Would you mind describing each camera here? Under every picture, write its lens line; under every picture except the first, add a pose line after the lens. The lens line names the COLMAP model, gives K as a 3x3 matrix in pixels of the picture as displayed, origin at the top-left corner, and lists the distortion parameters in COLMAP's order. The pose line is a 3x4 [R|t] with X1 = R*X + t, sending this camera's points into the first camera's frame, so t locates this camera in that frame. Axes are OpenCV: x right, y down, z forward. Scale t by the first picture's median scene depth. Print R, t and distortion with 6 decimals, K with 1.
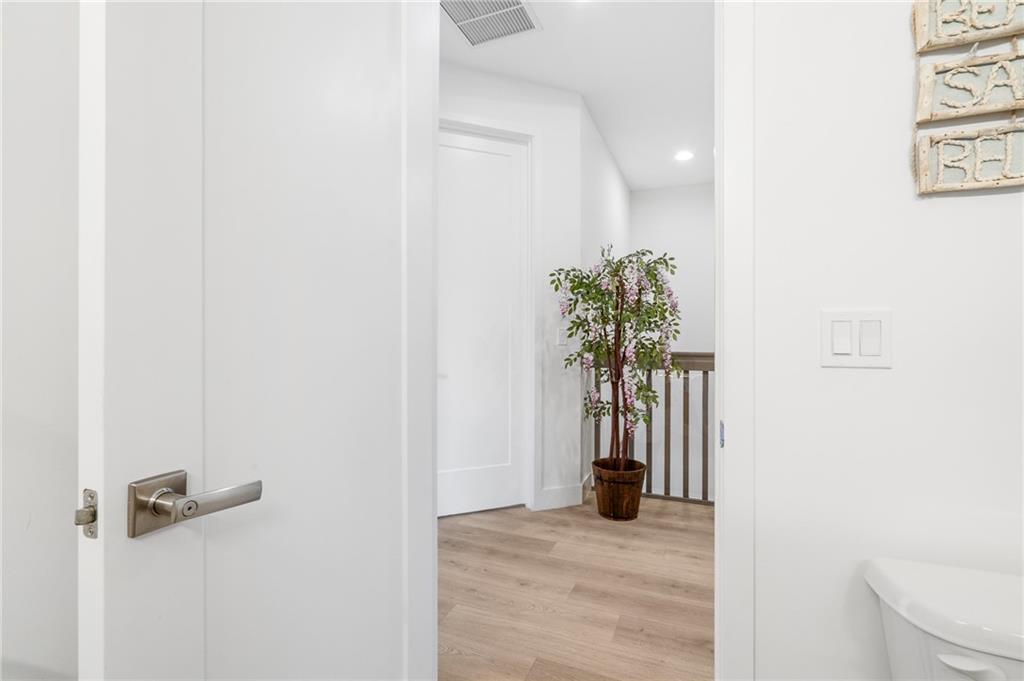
lens RADIAL K [[470.1, 0, 508.3], [0, 470.1, 339.2], [0, 0, 1]] dist [-0.001933, 0.000382]
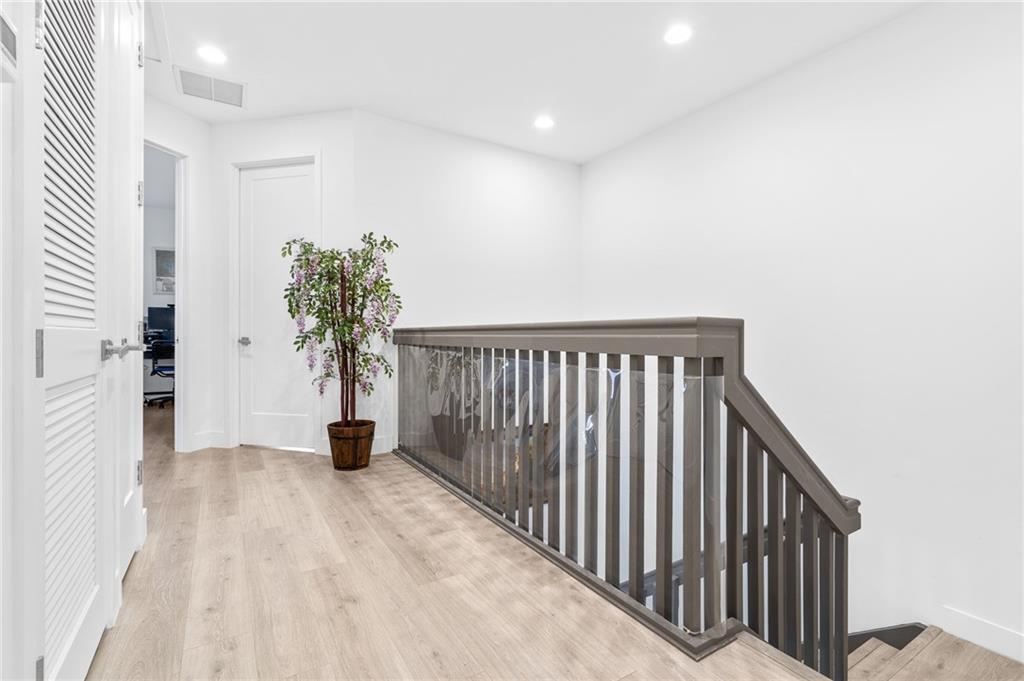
lens RADIAL K [[470.1, 0, 508.3], [0, 470.1, 339.2], [0, 0, 1]] dist [-0.001933, 0.000382]
pose [[0.811720, -0.000773, -0.584047, 1.360666], [0.000686, 1.000000, -0.000369, 0.065947], [0.584047, -0.000101, 0.811720, 0.320693]]
